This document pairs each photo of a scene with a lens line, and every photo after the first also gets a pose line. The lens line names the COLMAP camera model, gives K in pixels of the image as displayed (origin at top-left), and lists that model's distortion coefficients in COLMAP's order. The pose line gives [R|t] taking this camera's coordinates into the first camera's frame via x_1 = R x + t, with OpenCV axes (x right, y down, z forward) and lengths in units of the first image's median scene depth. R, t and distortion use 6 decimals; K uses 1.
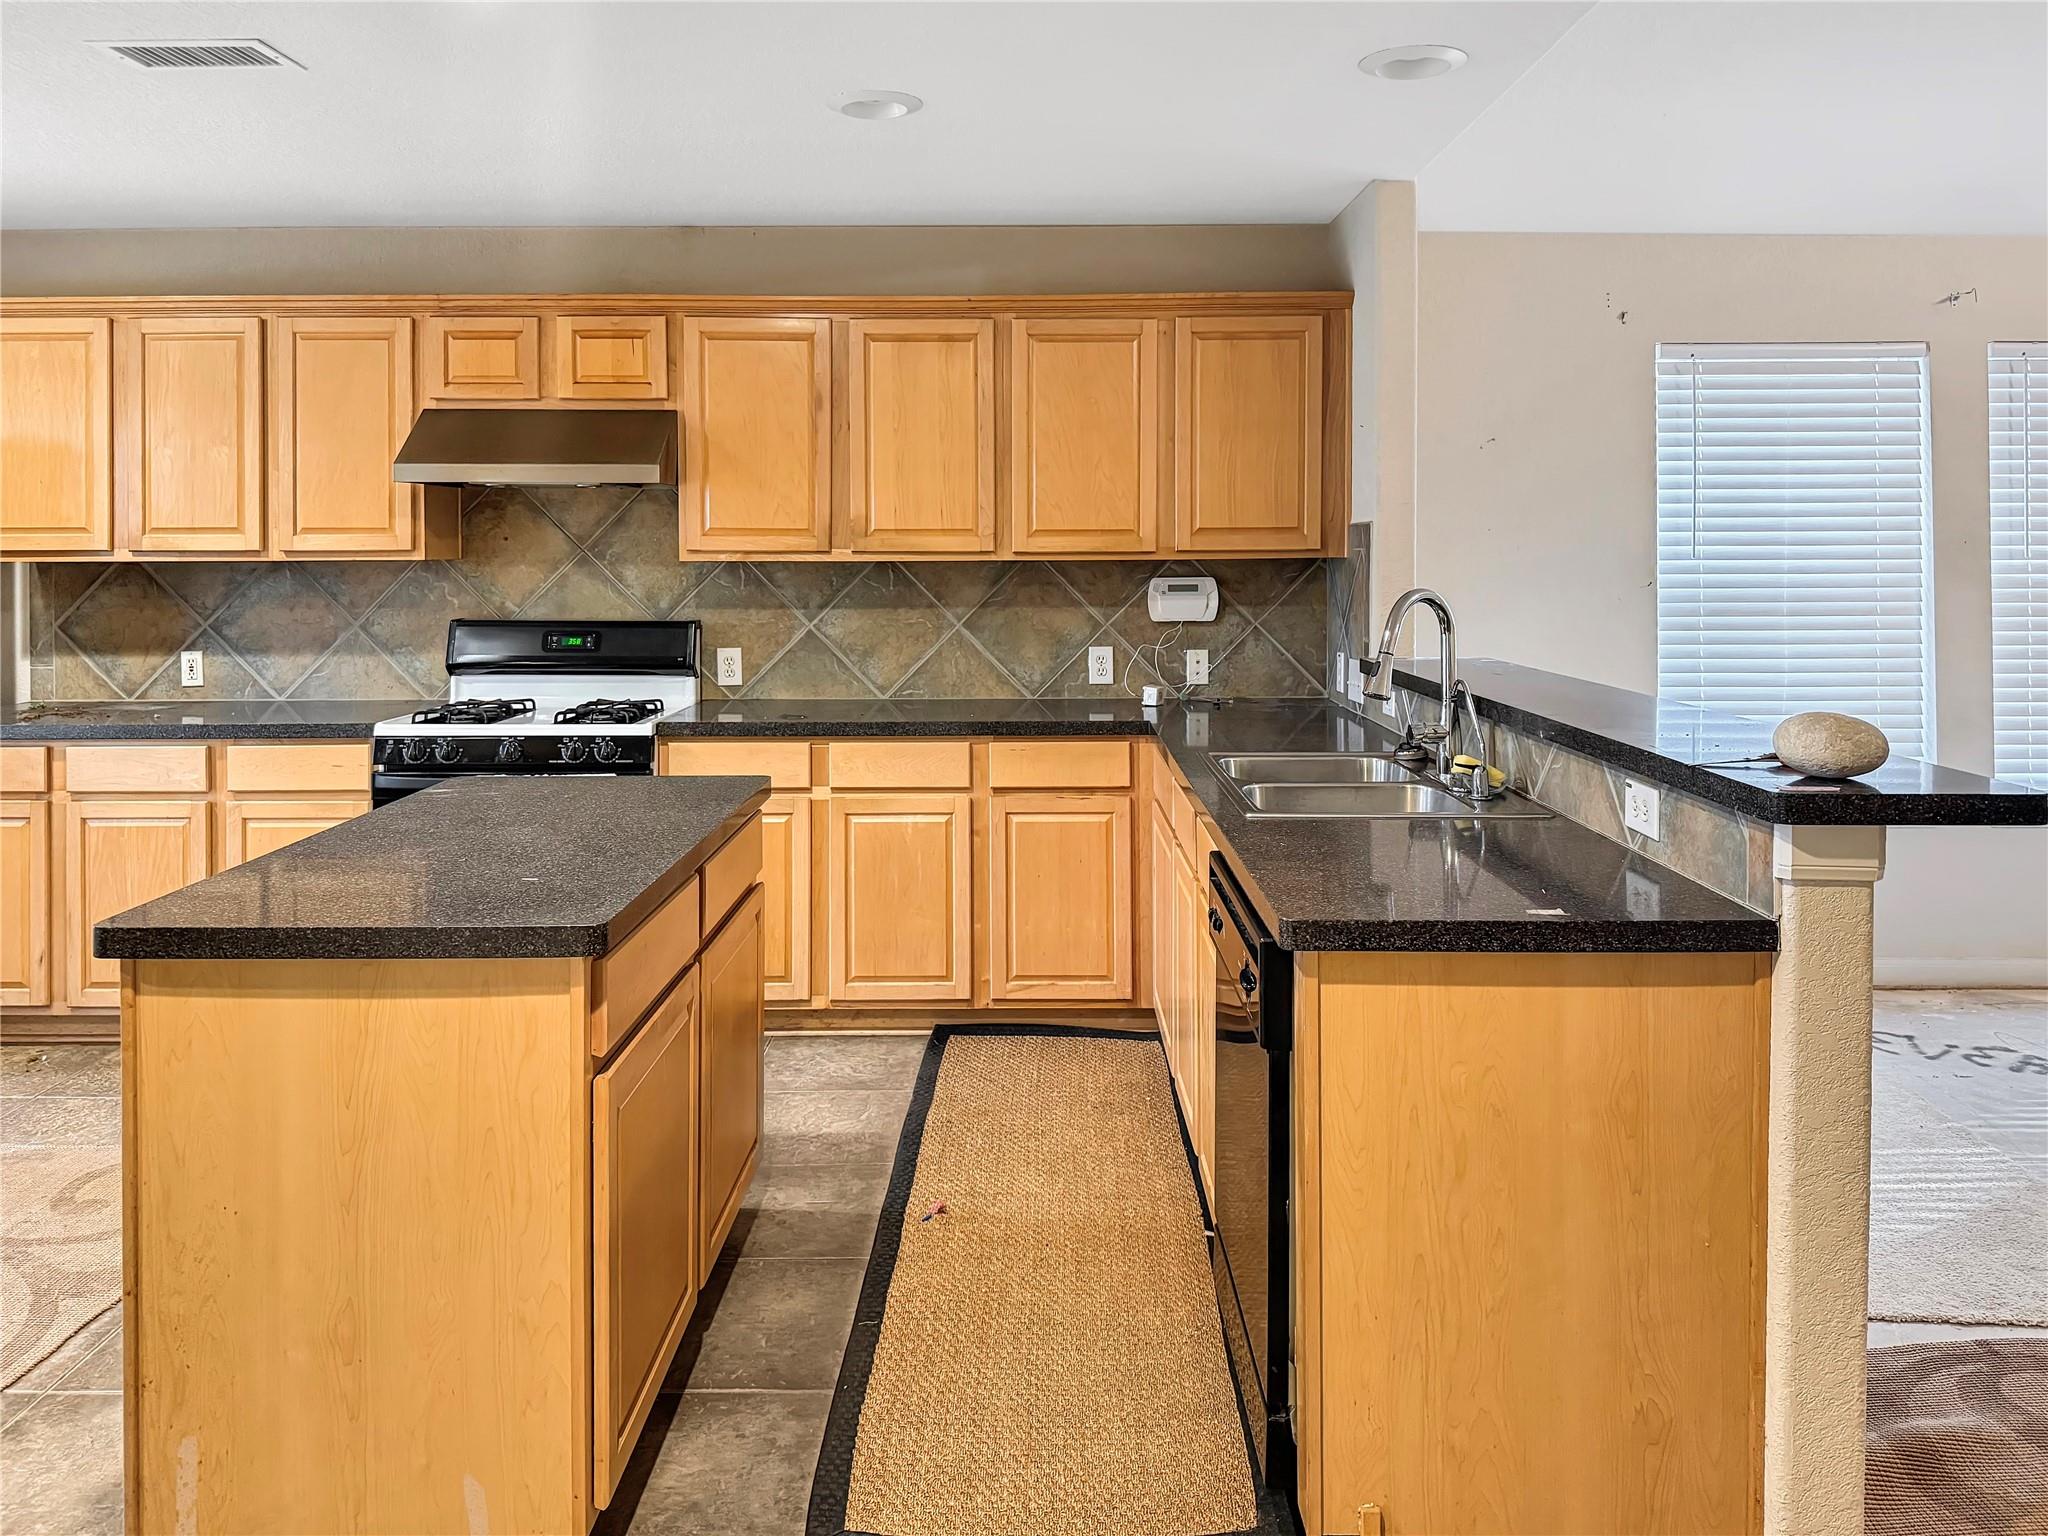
lens RADIAL K [[1539.7, 0, 862.6], [0, 1539.7, 647.0], [0, 0, 1]] dist [0.008433, -0.002391]
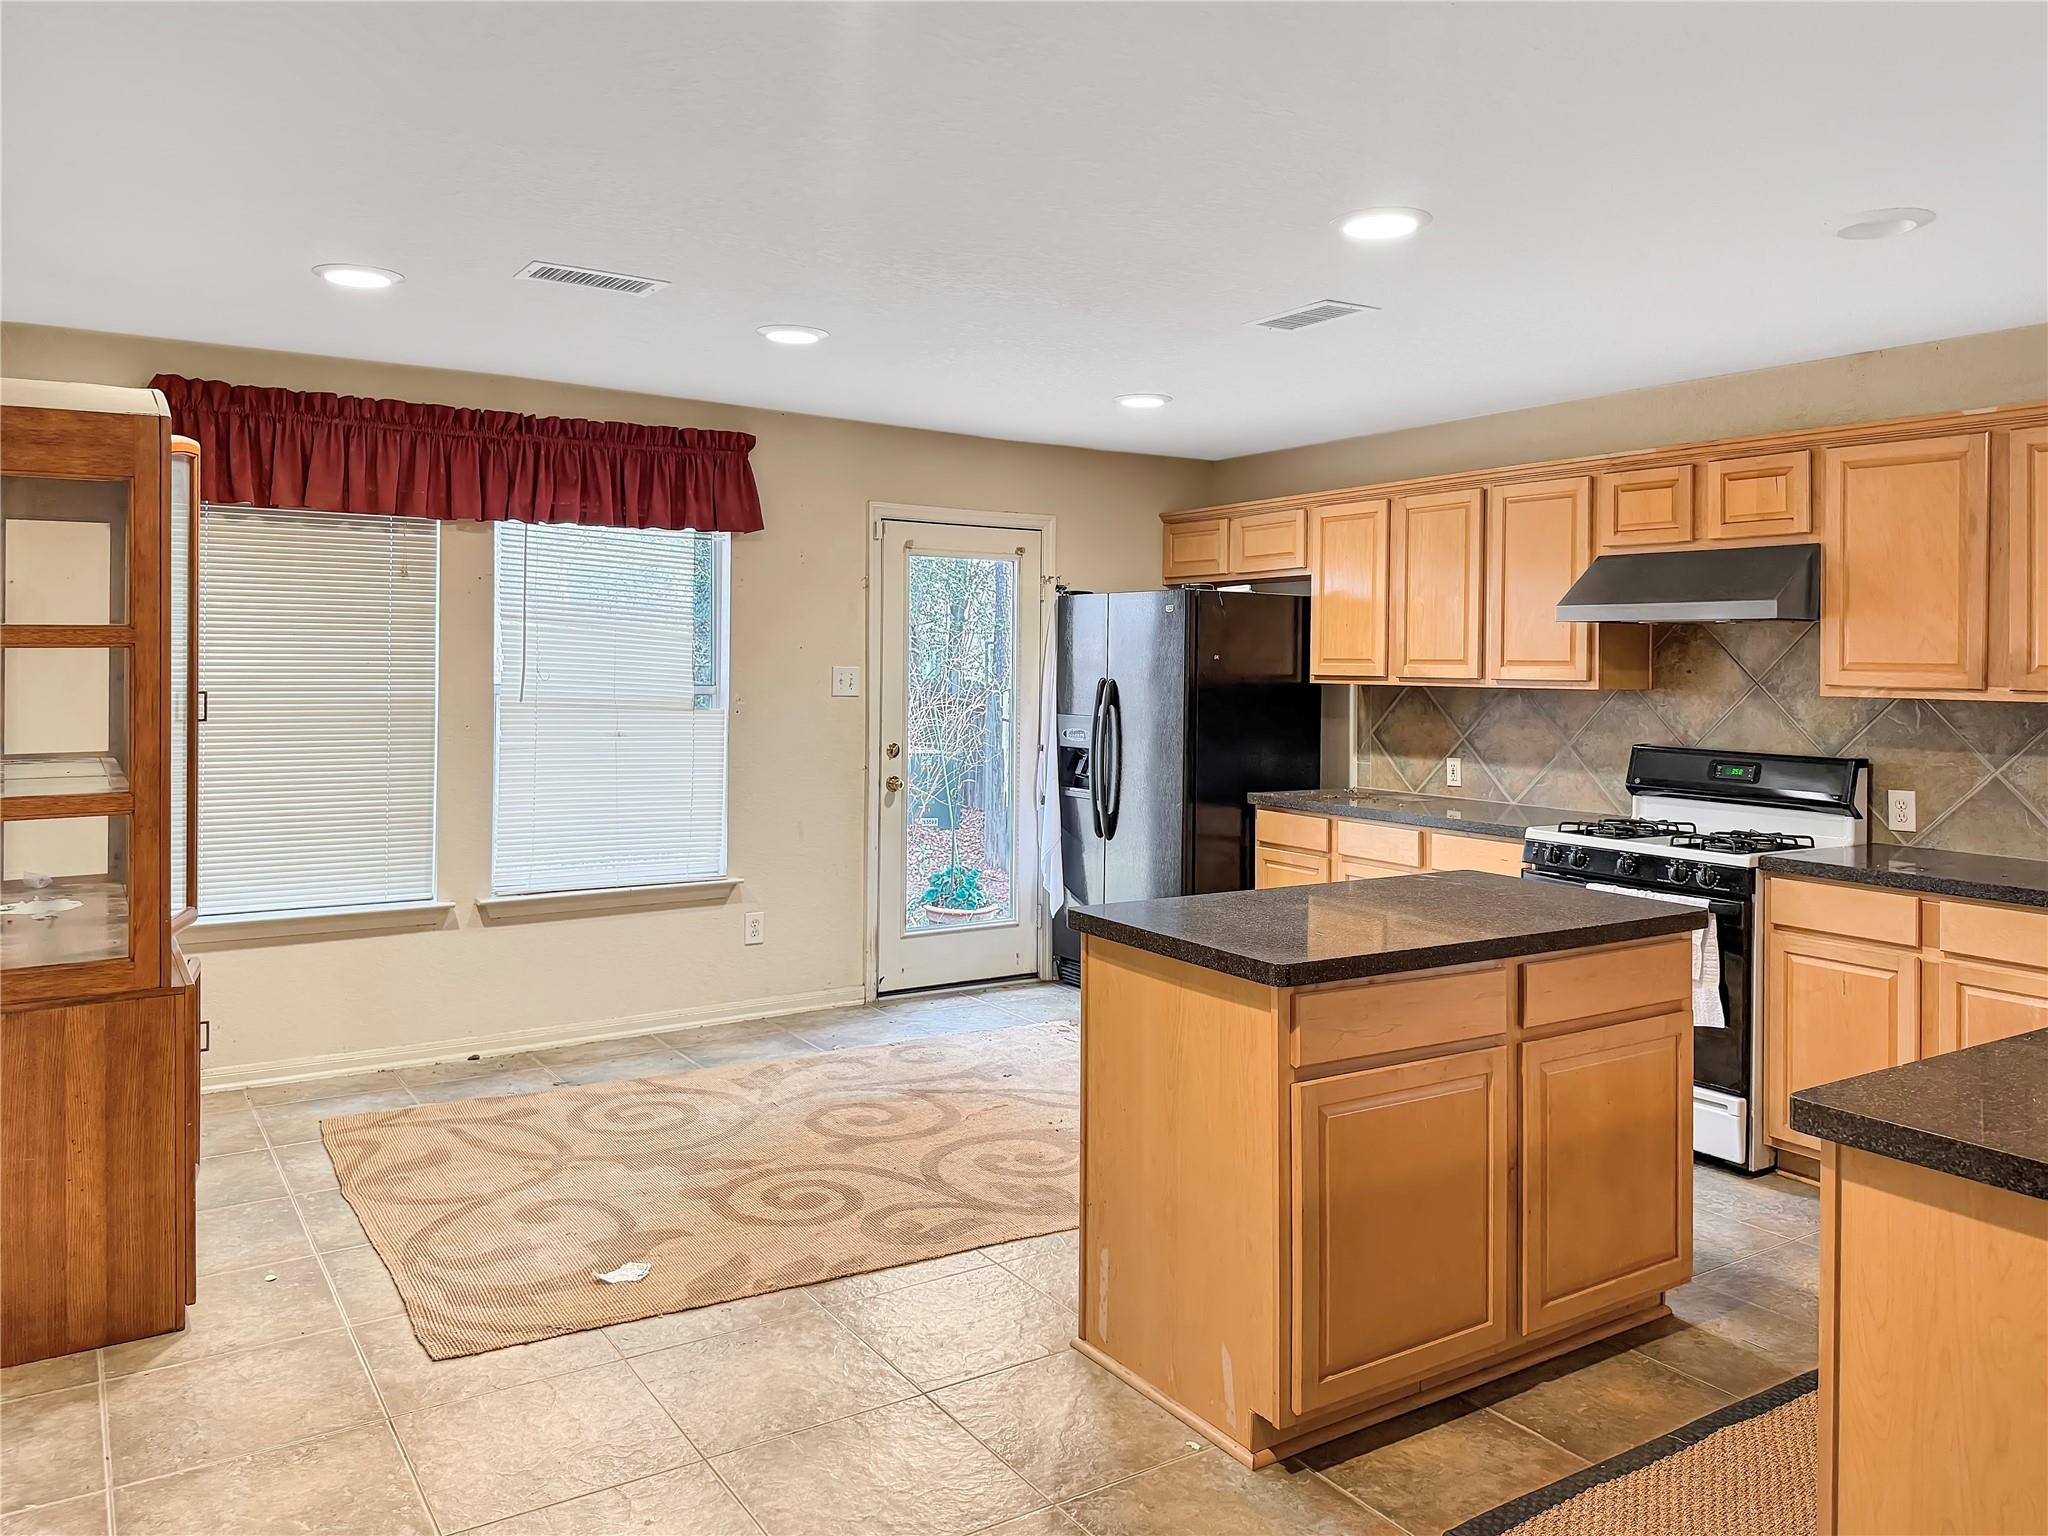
lens RADIAL K [[1485.7, 0, 1036.9], [0, 1485.7, 661.6], [0, 0, 1]] dist [0.092882, -0.128654]
pose [[0.564554, 0.009304, -0.825344, 0.382141], [-0.069826, 0.996890, -0.036524, -0.007448], [0.822437, 0.078250, 0.563448, 0.044696]]
